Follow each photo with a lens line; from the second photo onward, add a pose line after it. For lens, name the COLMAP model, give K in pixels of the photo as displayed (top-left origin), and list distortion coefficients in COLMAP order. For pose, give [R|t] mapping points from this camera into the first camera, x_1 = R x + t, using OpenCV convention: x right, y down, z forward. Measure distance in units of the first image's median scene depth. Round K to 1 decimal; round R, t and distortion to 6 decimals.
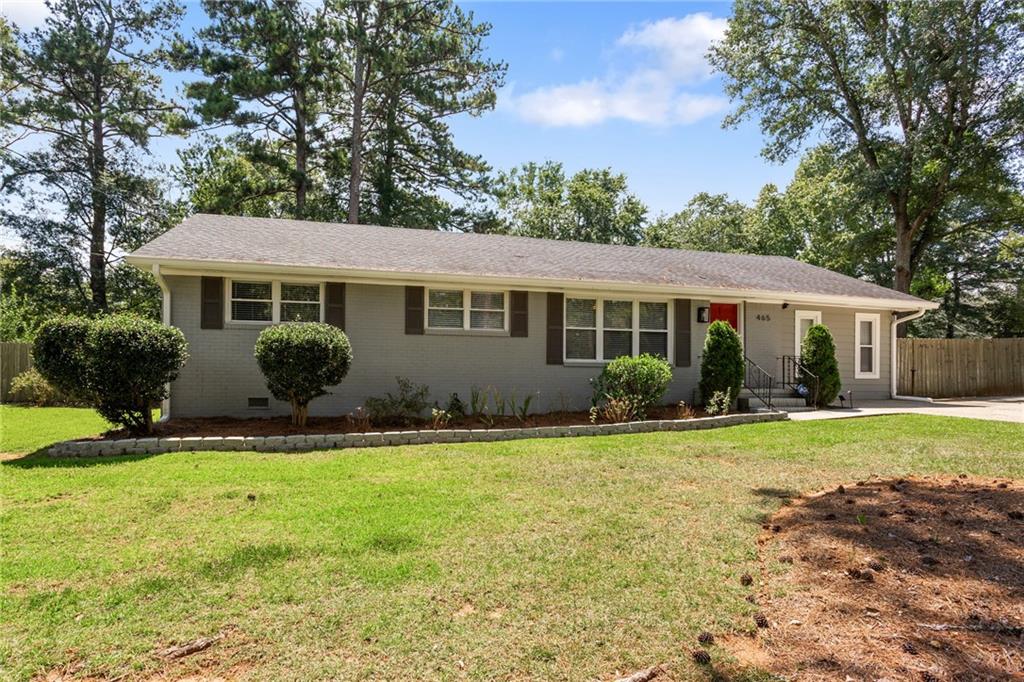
lens RADIAL K [[540.6, 0, 465.3], [0, 540.6, 367.5], [0, 0, 1]] dist [0.001969, 0.000449]
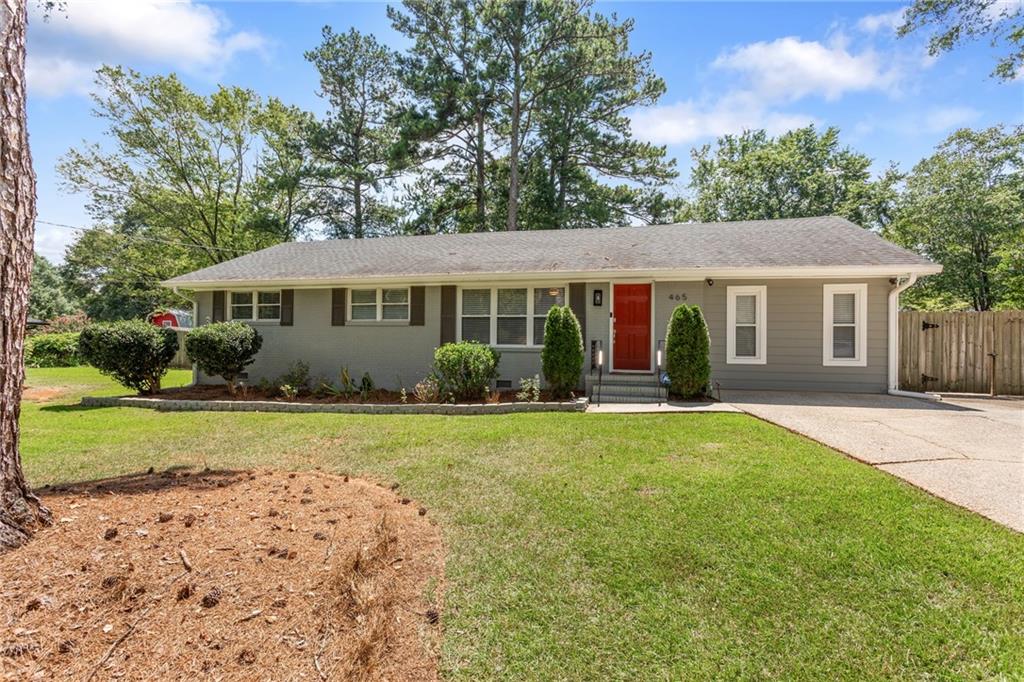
lens RADIAL K [[483.8, 0, 509.1], [0, 483.8, 338.3], [0, 0, 1]] dist [0.002776, 0.001421]
pose [[0.883106, -0.007607, -0.469112, 0.748986], [0.003435, 0.999947, -0.009749, -0.017171], [0.469161, 0.006998, 0.883085, 0.164274]]
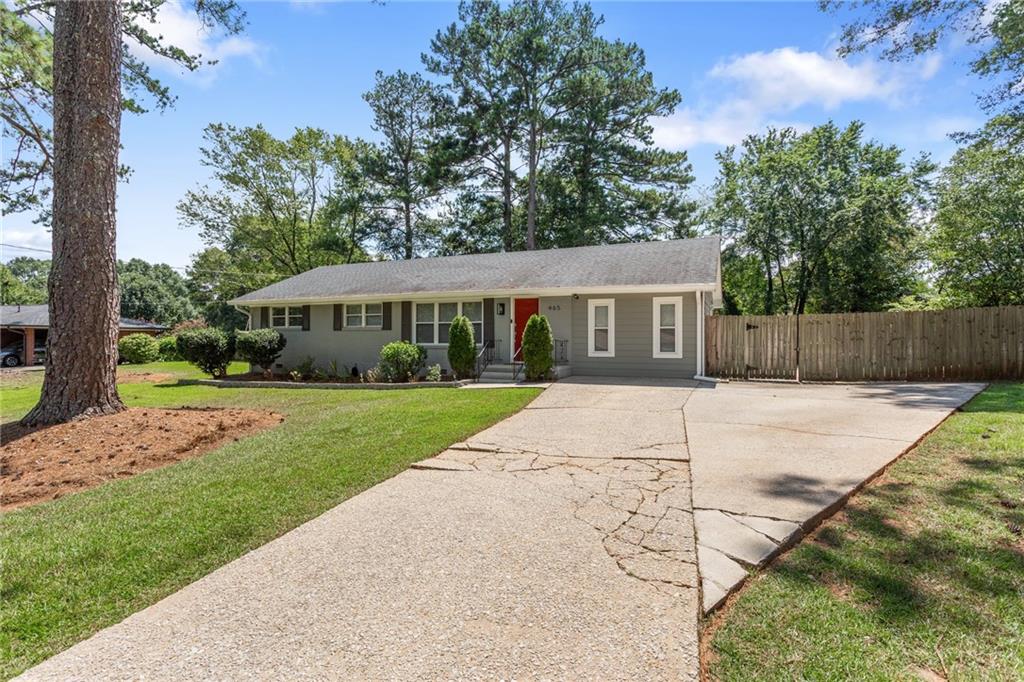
lens RADIAL K [[483.8, 0, 509.1], [0, 483.8, 338.3], [0, 0, 1]] dist [0.002776, 0.001421]
pose [[0.791178, -0.011447, -0.611479, 1.259177], [0.010356, 0.999932, -0.005320, -0.018843], [0.611498, -0.002123, 0.791243, 0.064948]]
